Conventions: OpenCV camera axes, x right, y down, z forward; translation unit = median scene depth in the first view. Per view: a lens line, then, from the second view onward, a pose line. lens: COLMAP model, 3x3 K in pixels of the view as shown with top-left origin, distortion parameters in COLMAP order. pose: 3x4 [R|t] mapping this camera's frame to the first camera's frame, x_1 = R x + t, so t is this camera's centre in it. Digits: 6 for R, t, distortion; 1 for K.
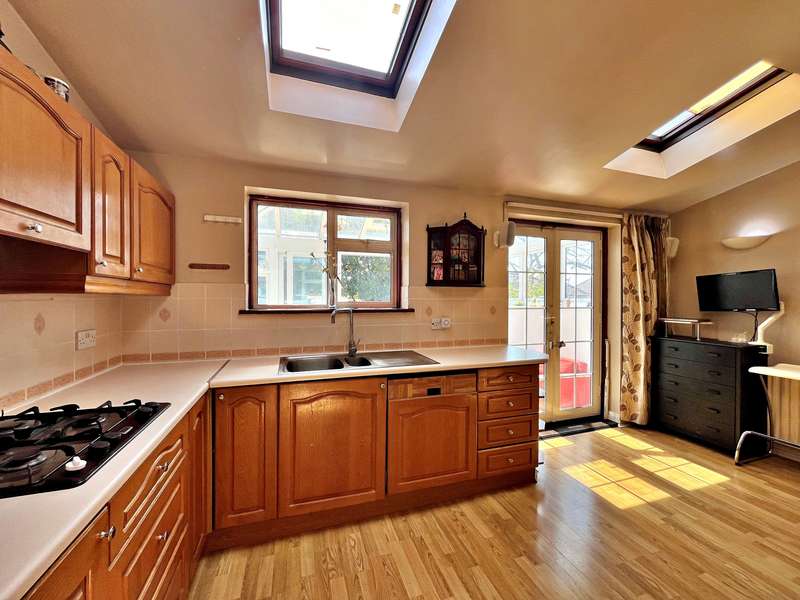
lens RADIAL K [[325.4, 0, 398.1], [0, 325.4, 298.3], [0, 0, 1]] dist [-0.001206, -0.000280]
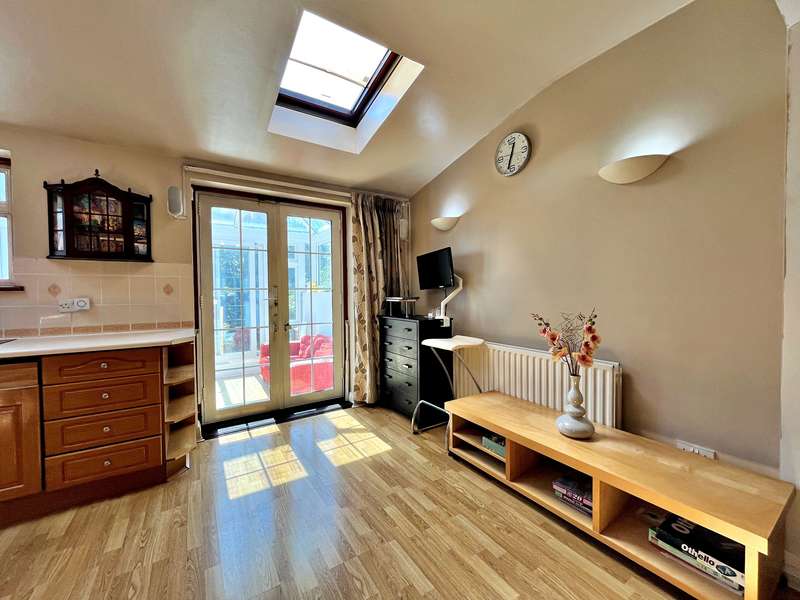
lens RADIAL K [[323.2, 0, 400.0], [0, 323.2, 300.0], [0, 0, 1]] dist [-0.002732, -0.000162]
pose [[0.968666, -0.017414, 0.247754, 0.684190], [0.012640, 0.999703, 0.020845, 0.055424], [-0.248044, -0.017060, 0.968599, 0.011431]]
